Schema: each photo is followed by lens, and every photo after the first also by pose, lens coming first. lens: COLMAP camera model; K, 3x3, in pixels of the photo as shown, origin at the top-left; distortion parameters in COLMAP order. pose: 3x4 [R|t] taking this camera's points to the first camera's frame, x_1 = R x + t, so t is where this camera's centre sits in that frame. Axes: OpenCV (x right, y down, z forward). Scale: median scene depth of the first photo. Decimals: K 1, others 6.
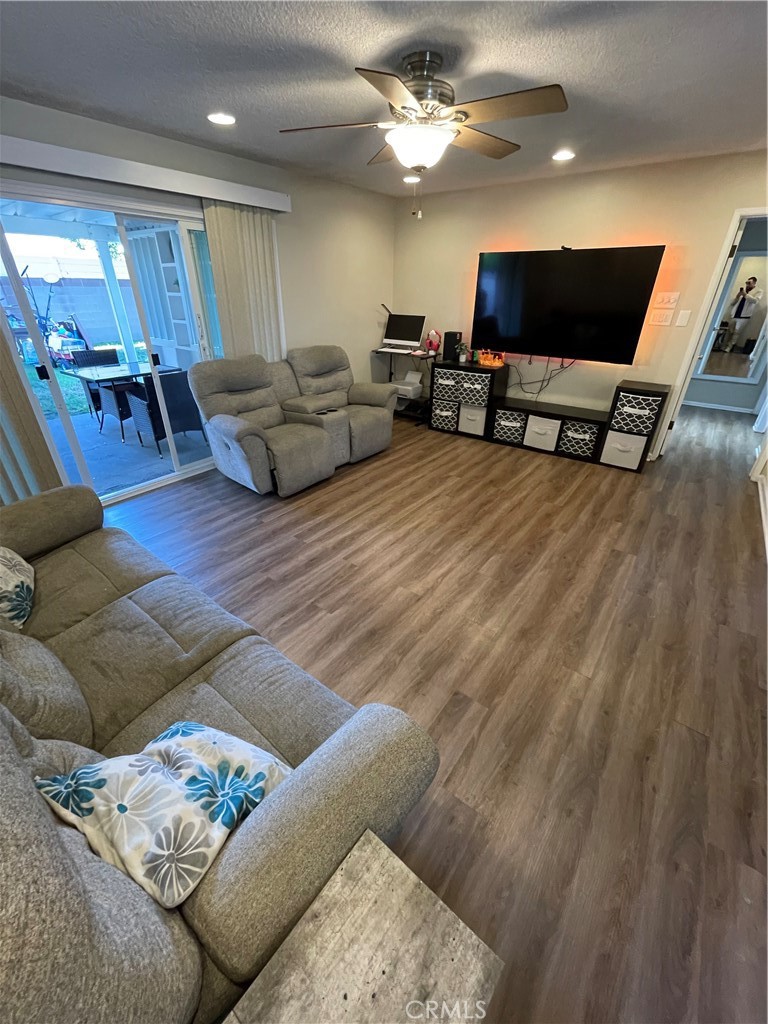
lens RADIAL K [[414.0, 0, 378.9], [0, 414.0, 510.2], [0, 0, 1]] dist [-0.002148, 0.000552]
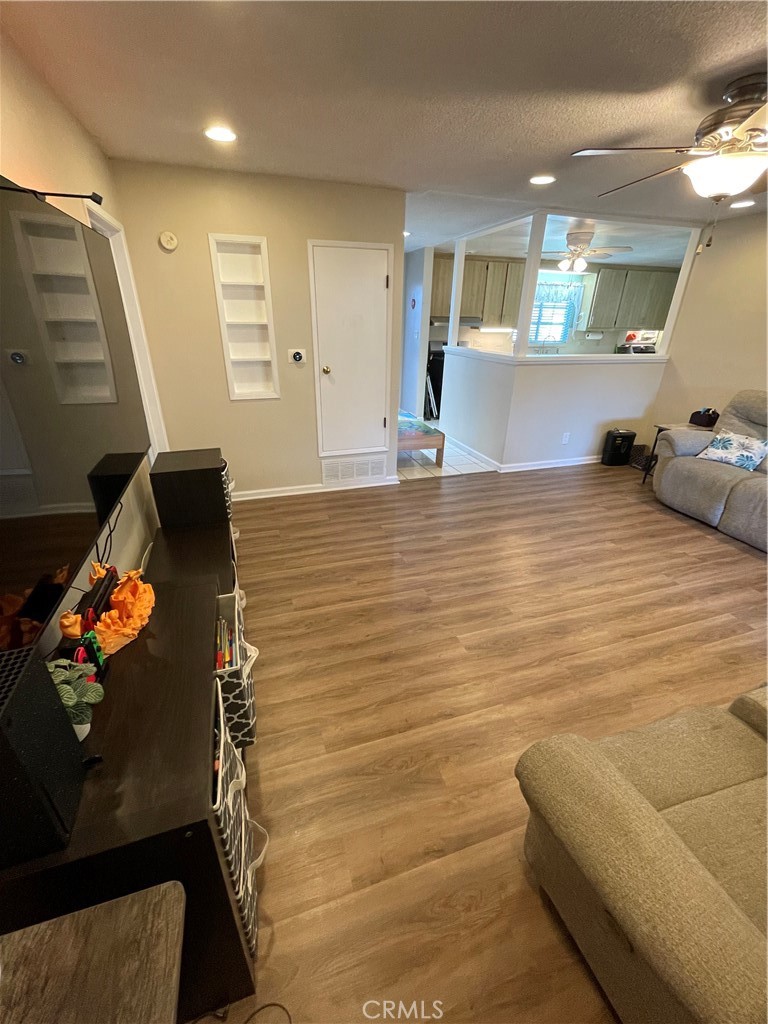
lens RADIAL K [[414.0, 0, 378.9], [0, 414.0, 510.2], [0, 0, 1]] dist [-0.002148, 0.000552]
pose [[-0.820358, -0.265015, 0.506735, 0.046546], [0.251748, 0.628273, 0.736136, -0.845202], [-0.513455, 0.731464, -0.448691, 1.537786]]
